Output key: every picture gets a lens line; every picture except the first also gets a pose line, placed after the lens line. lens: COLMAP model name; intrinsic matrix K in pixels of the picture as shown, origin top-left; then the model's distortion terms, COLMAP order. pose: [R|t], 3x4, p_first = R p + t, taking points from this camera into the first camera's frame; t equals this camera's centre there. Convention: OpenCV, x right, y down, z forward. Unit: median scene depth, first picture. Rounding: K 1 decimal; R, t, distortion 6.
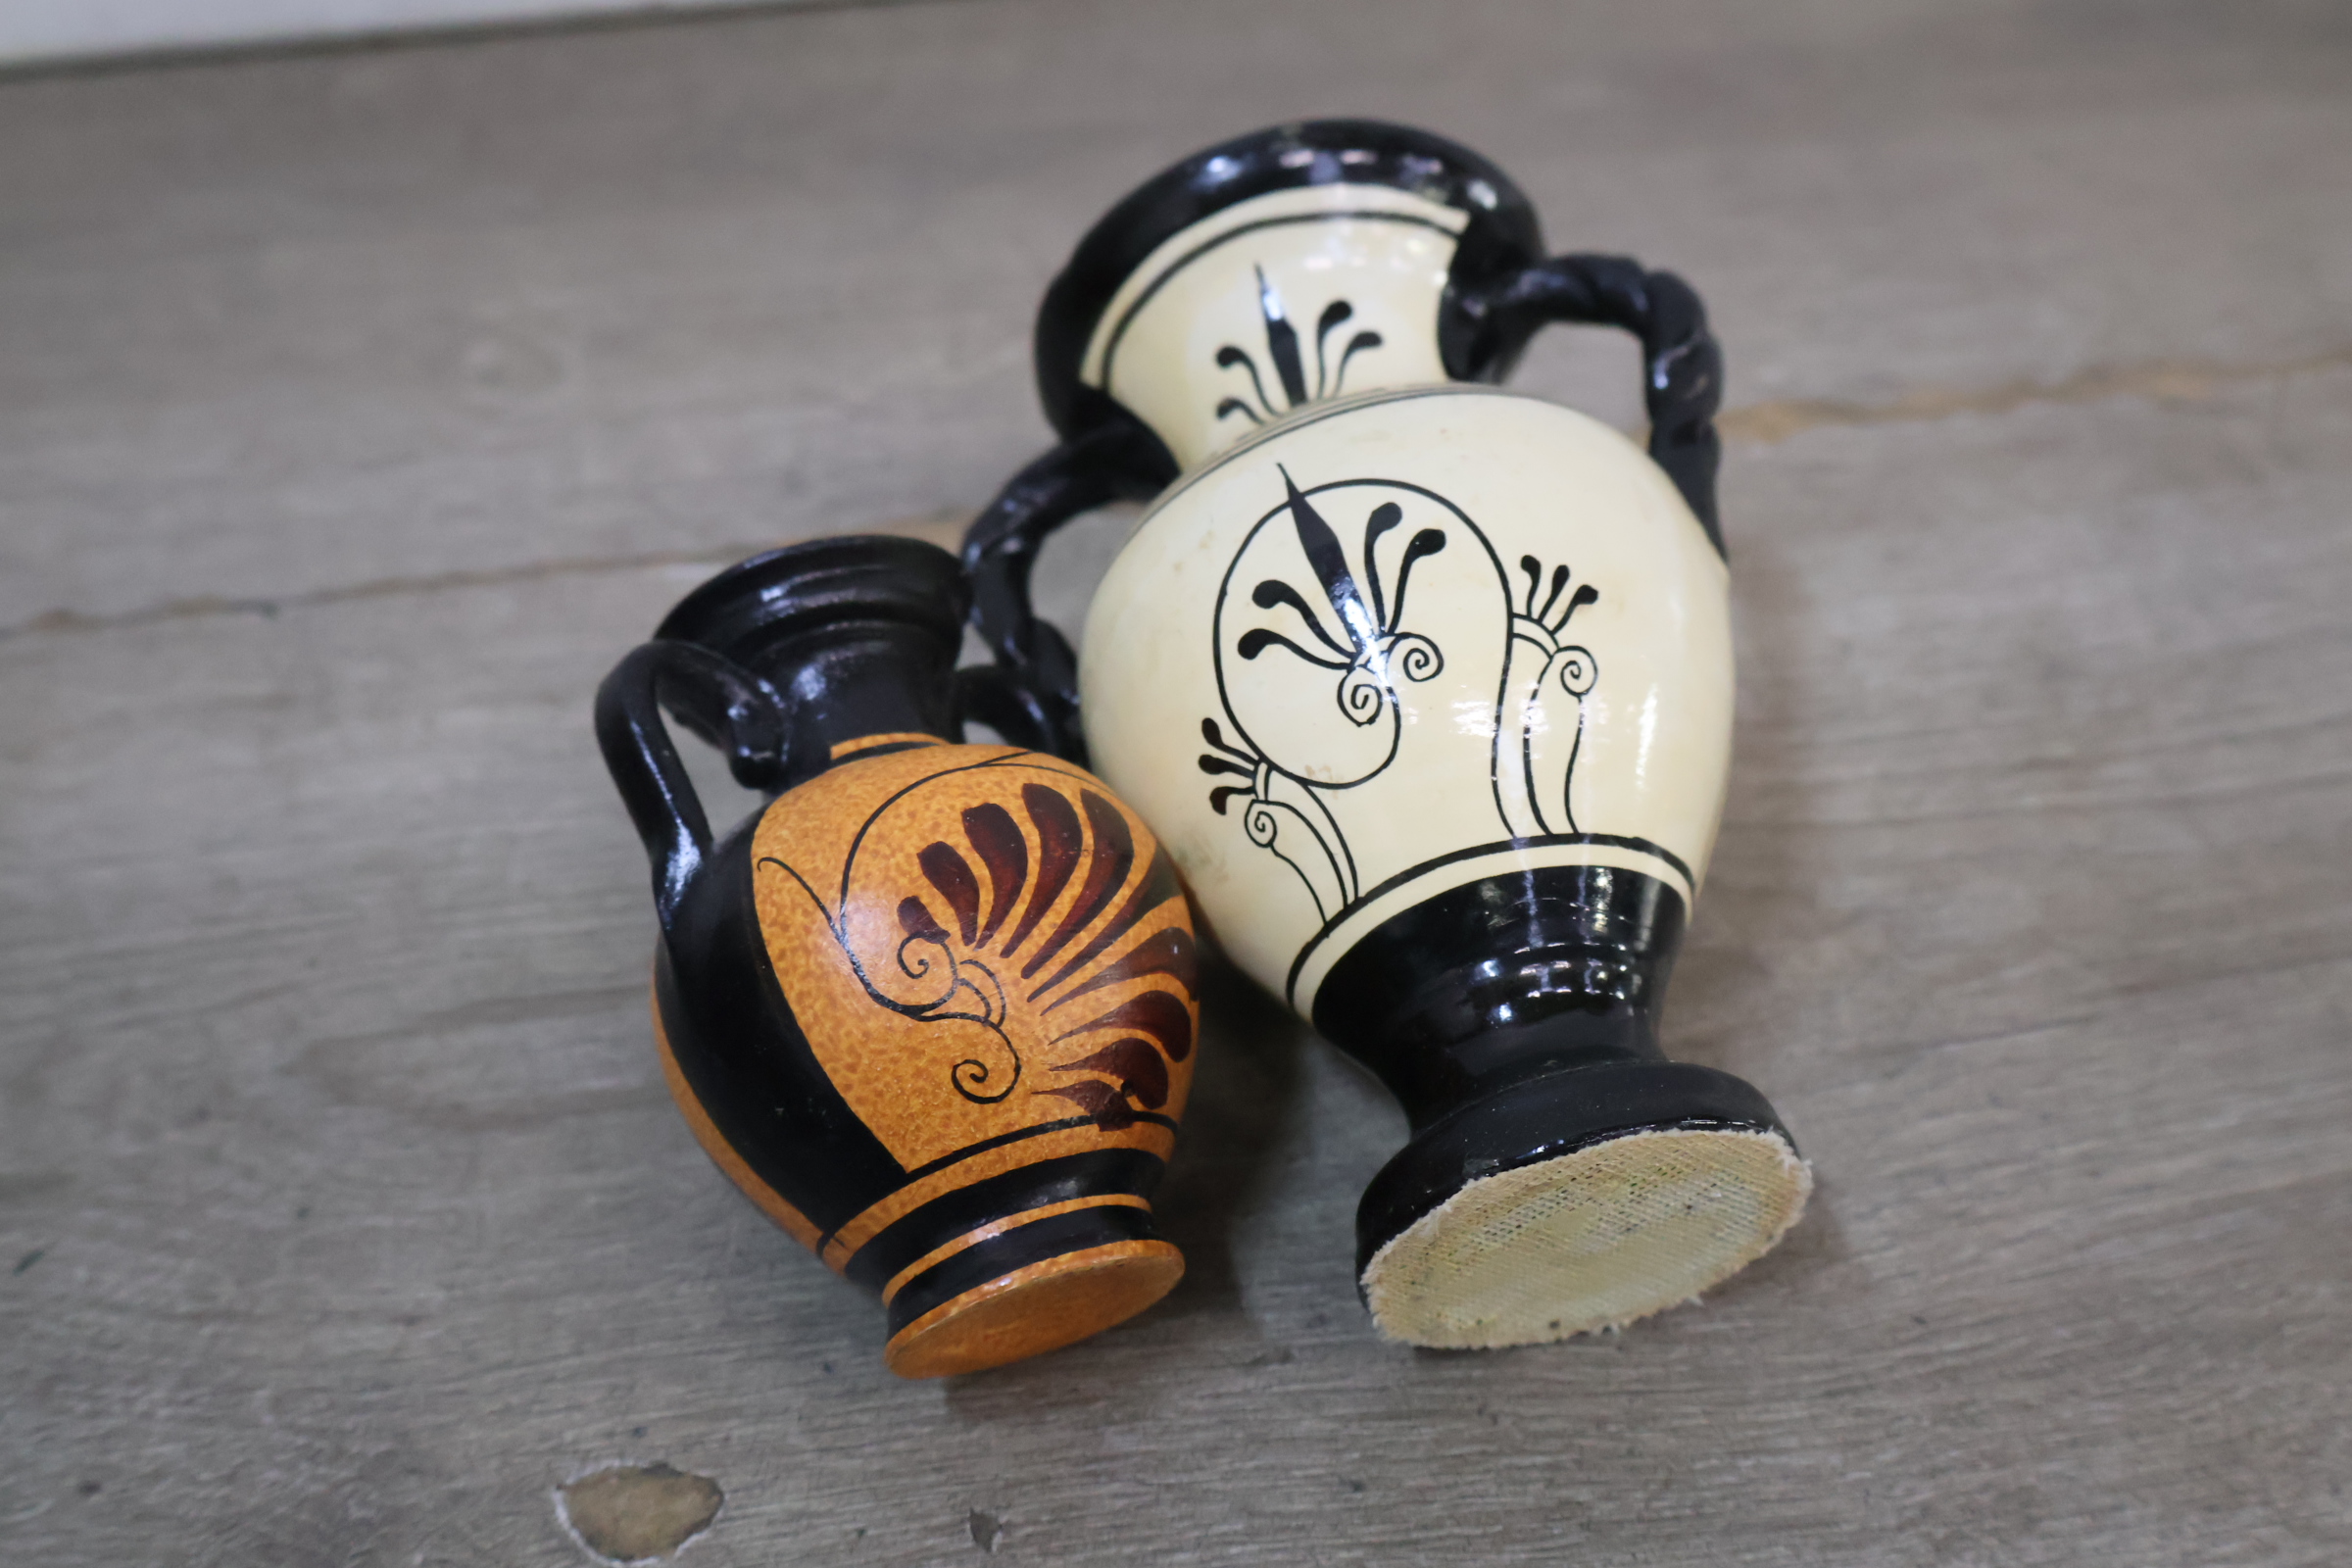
lens RADIAL K [[2551.9, 0, 1198.8], [0, 2551.9, 805.1], [0, 0, 1]] dist [0.007179, 0.000000]
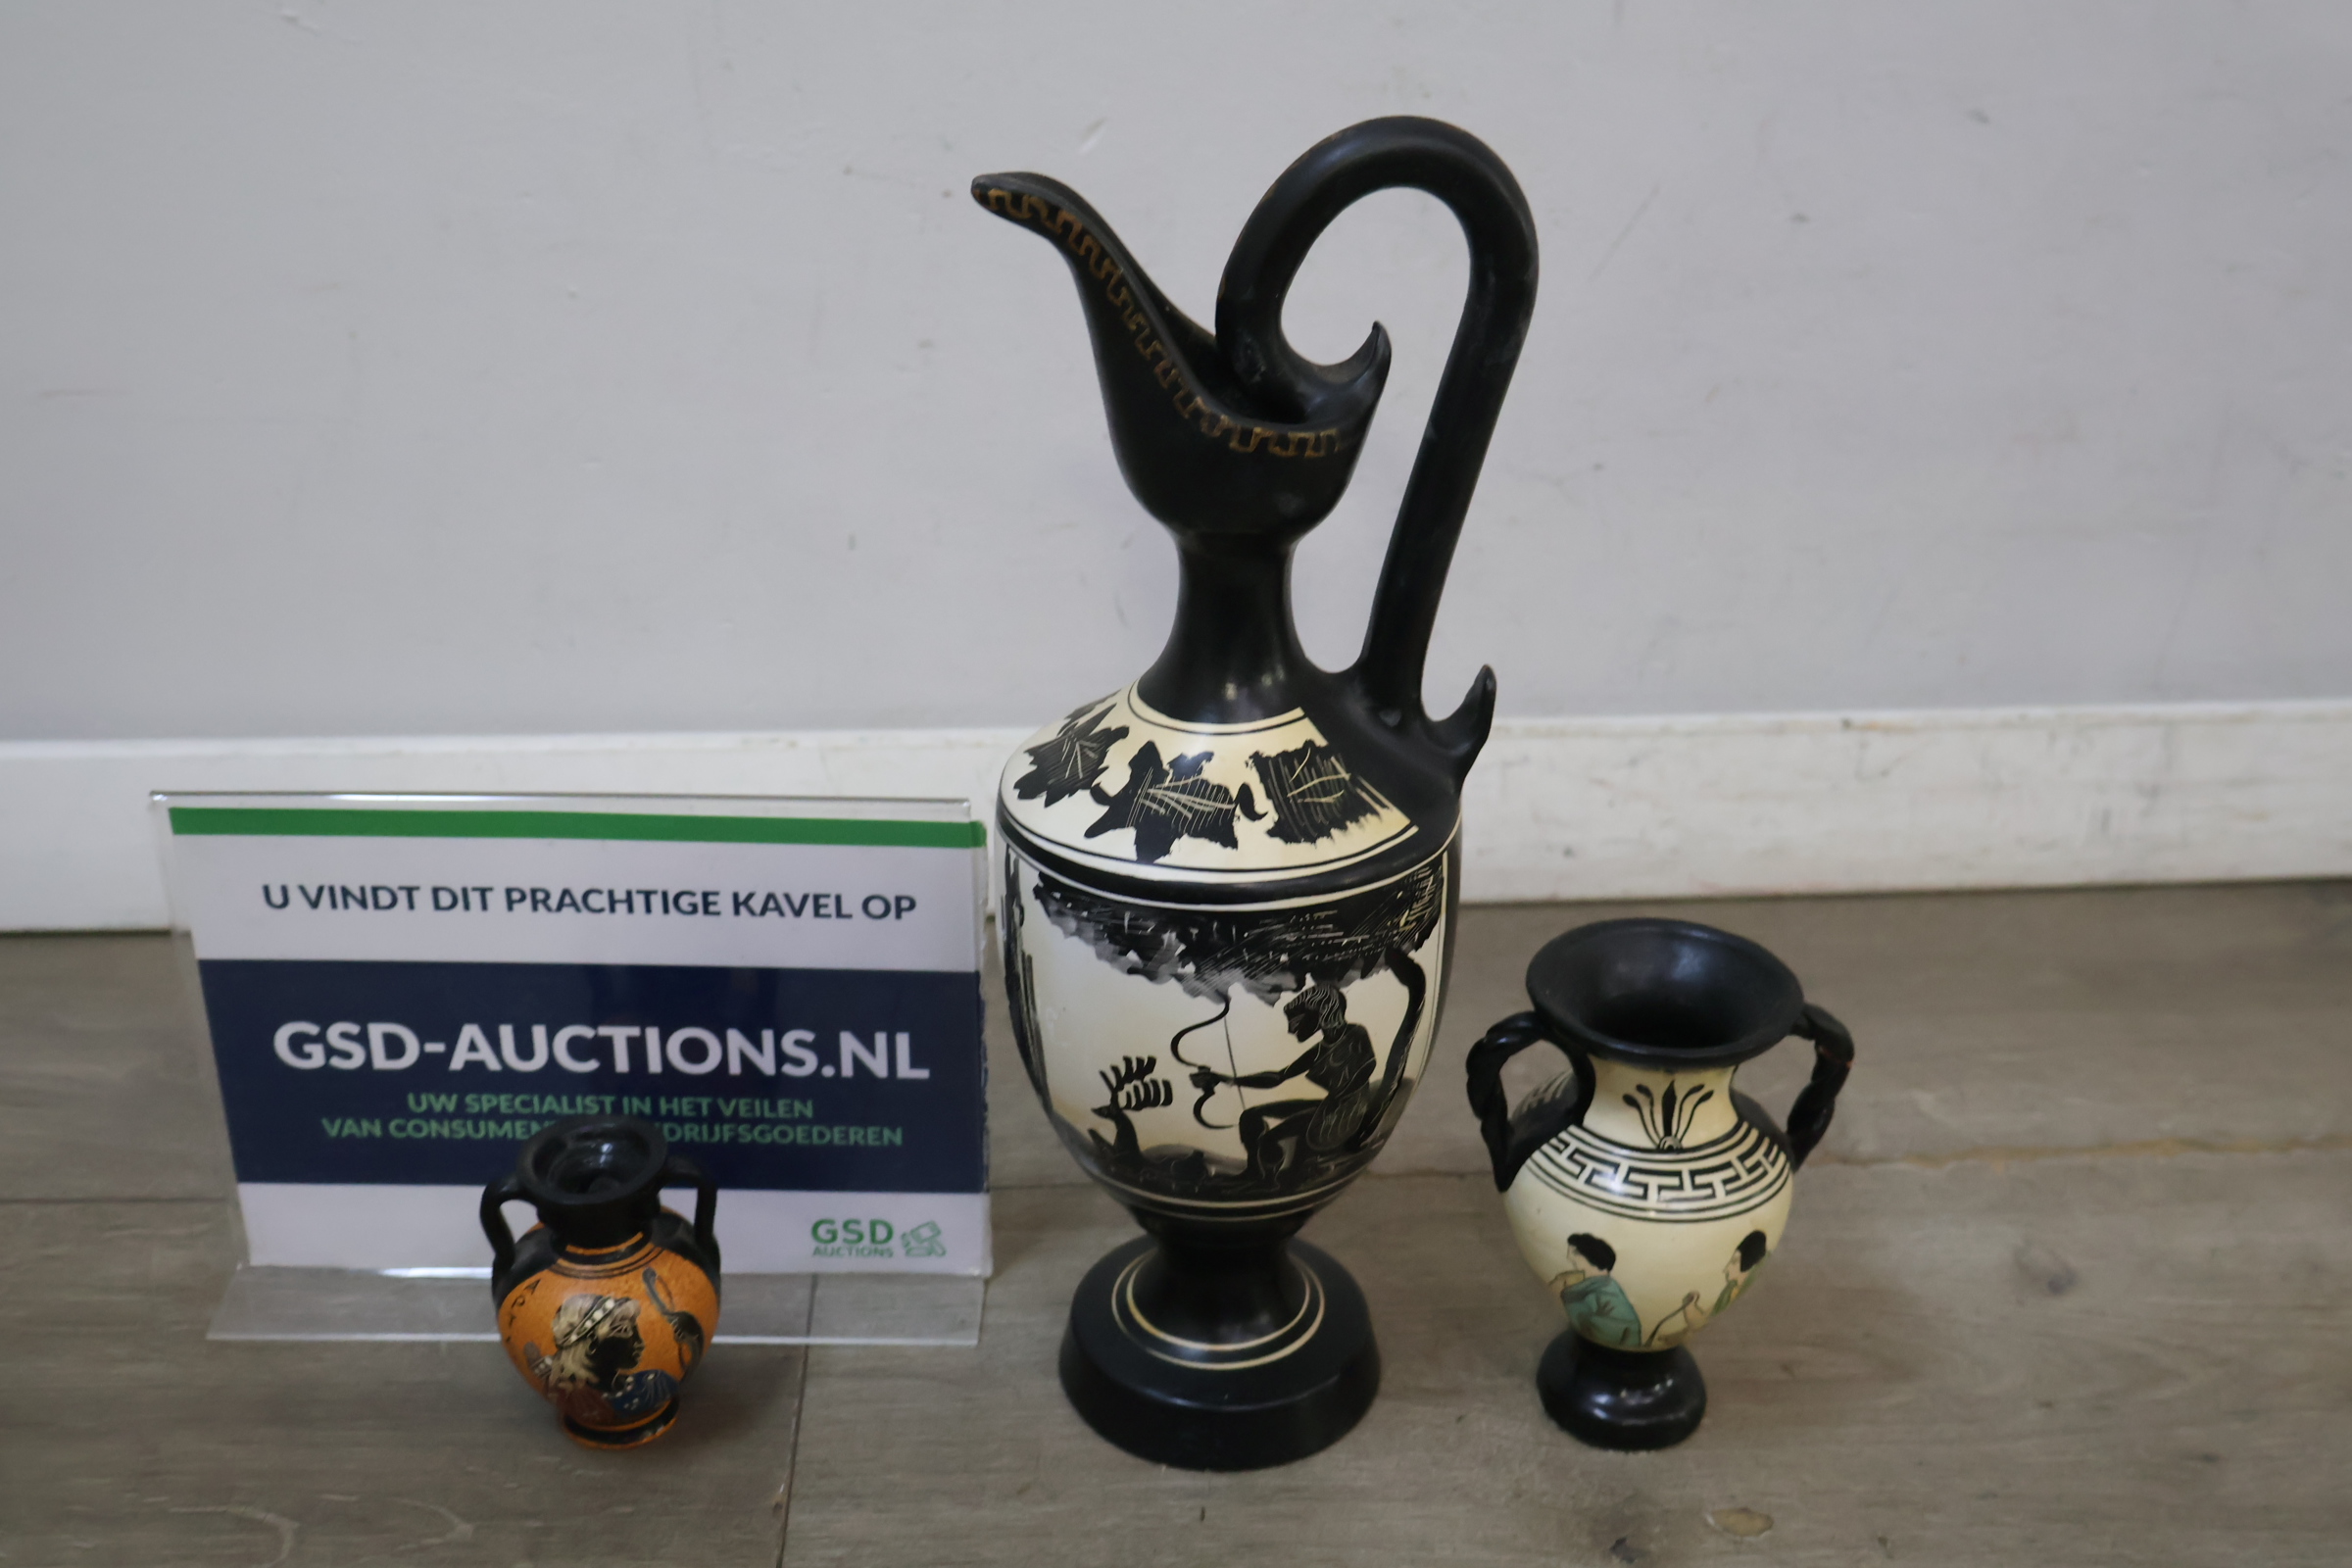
lens RADIAL K [[2551.9, 0, 1169.5], [0, 2551.9, 800.3], [0, 0, 1]] dist [0.007179, 0.000000]
pose [[0.991875, 0.063306, -0.110344, -0.488706], [-0.092737, 0.953573, -0.286528, 0.332059], [0.087082, 0.294433, 0.951696, -1.491844]]
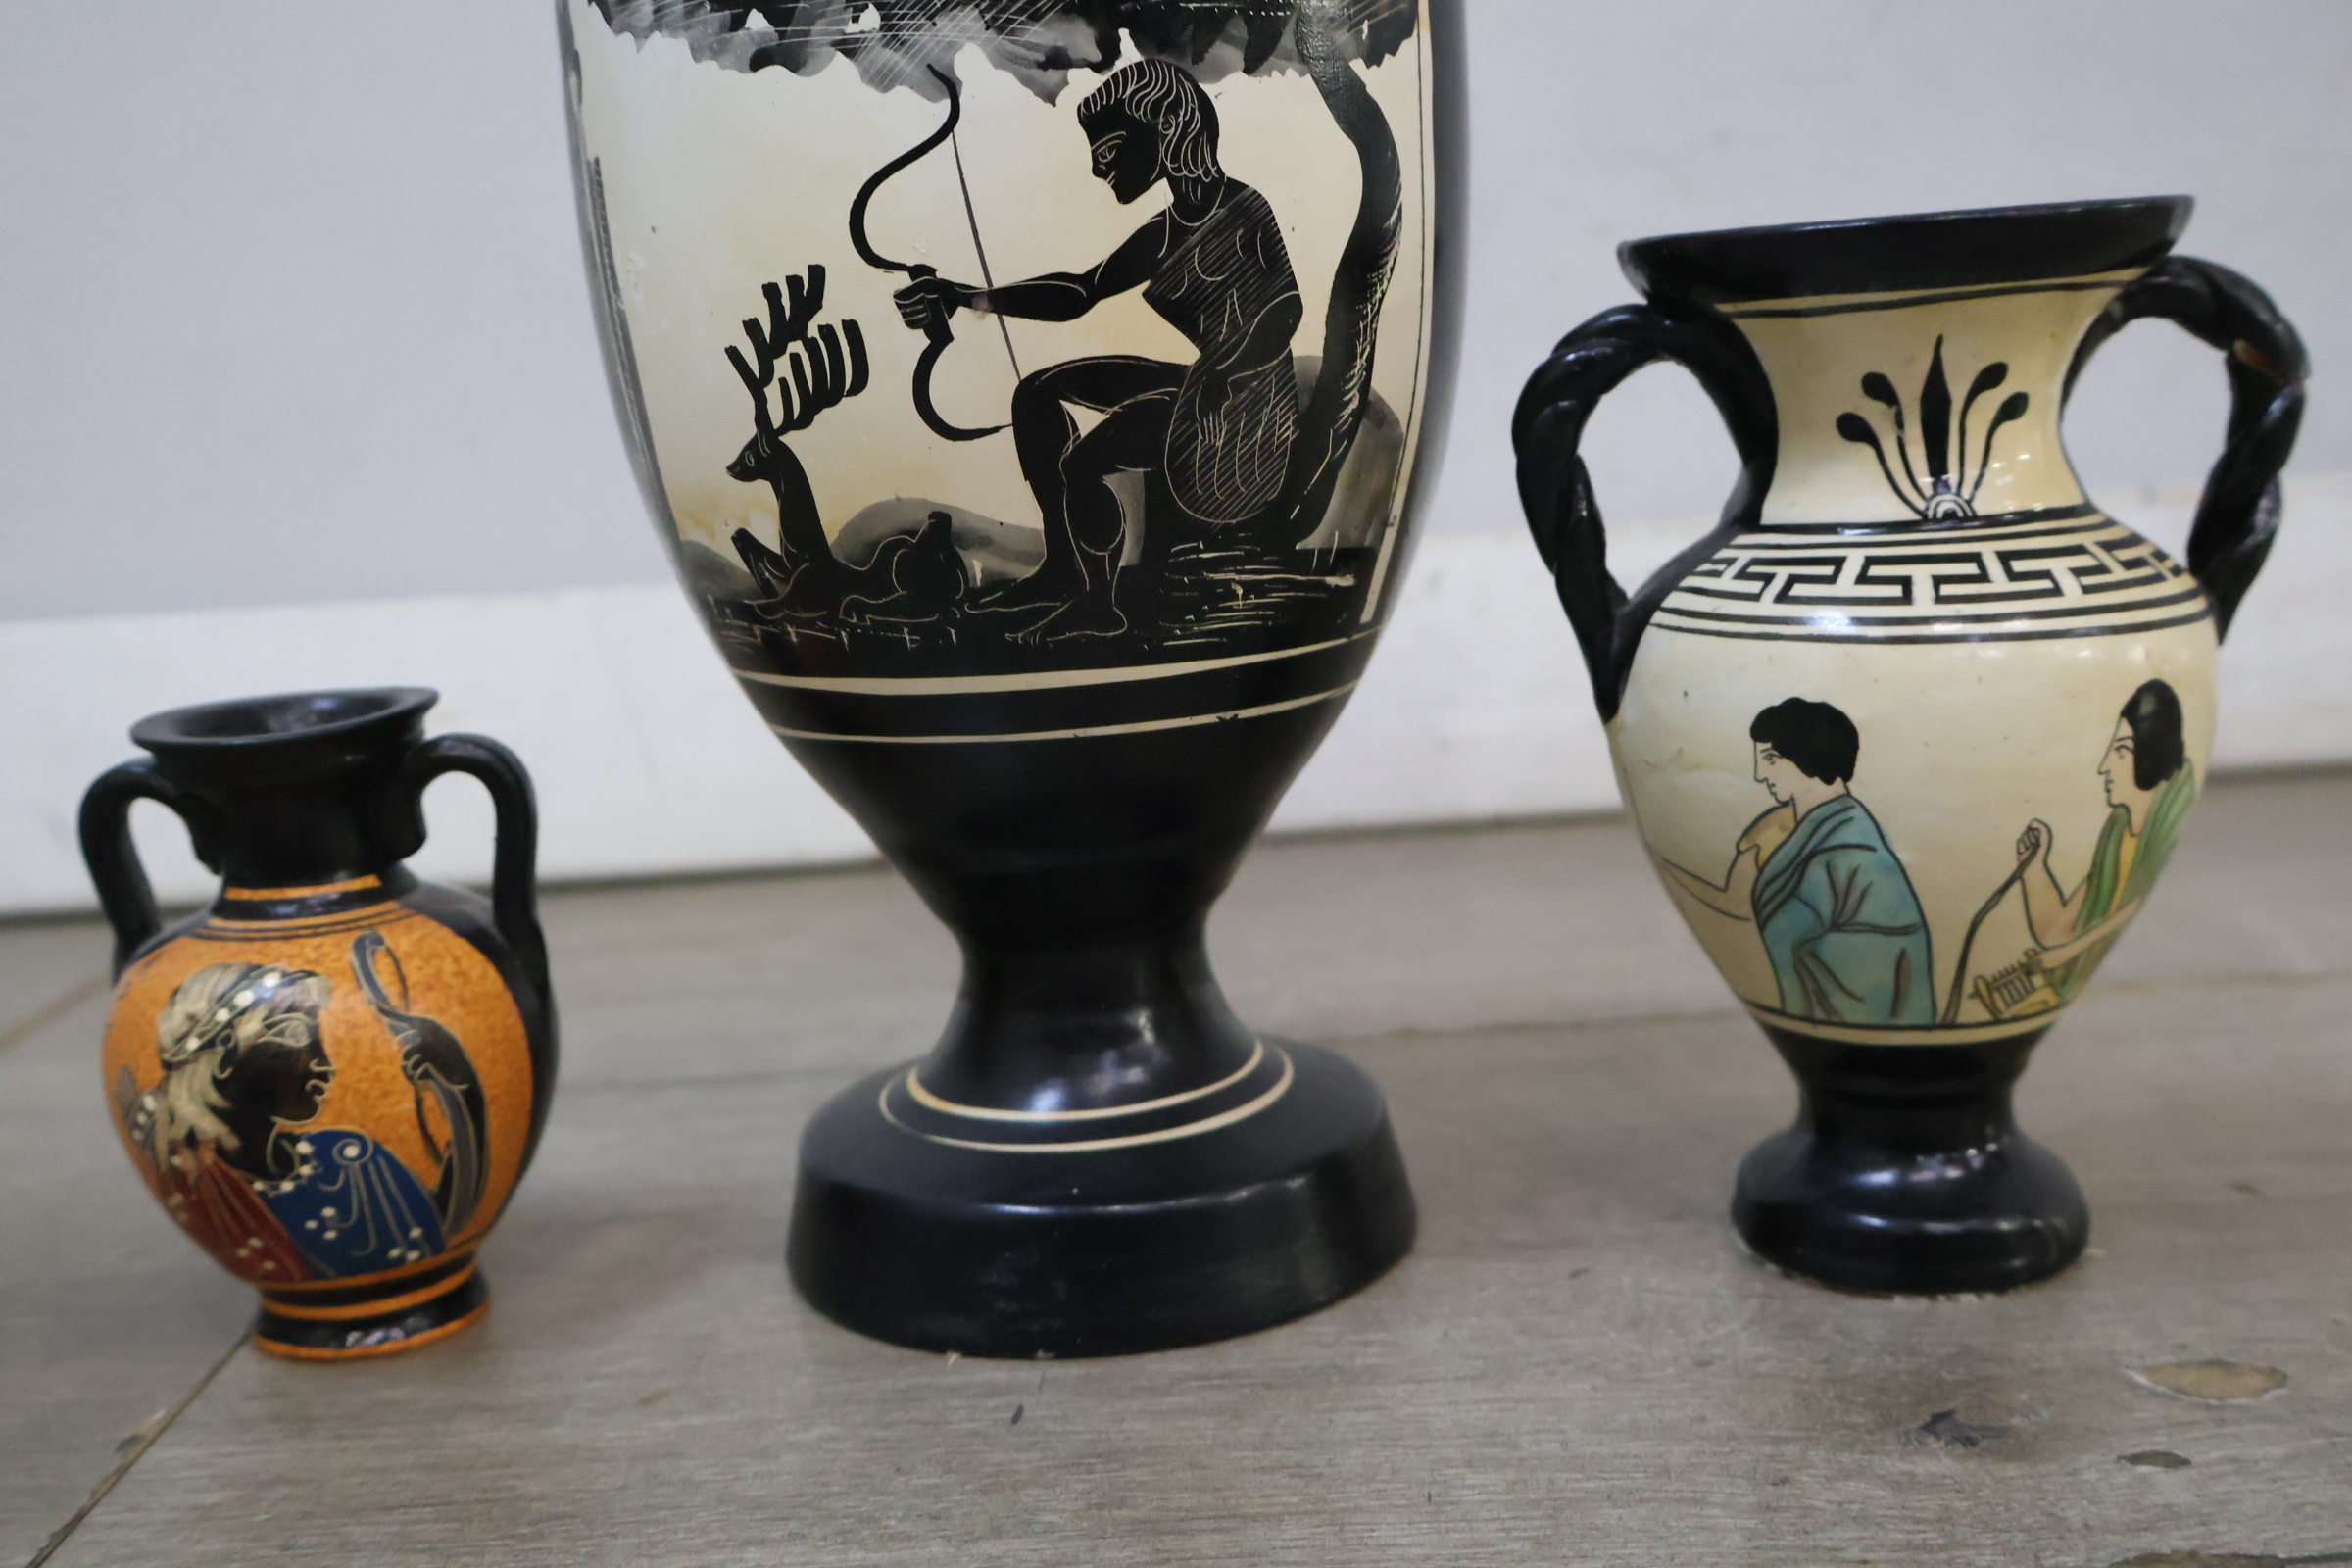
lens RADIAL K [[2551.9, 0, 1159.9], [0, 2551.9, 782.1], [0, 0, 1]] dist [0.007179, 0.000000]
pose [[0.981324, -0.024584, -0.190785, -0.405293], [-0.082247, 0.842950, -0.531668, 0.618469], [0.173893, 0.537430, 0.825185, -0.136790]]
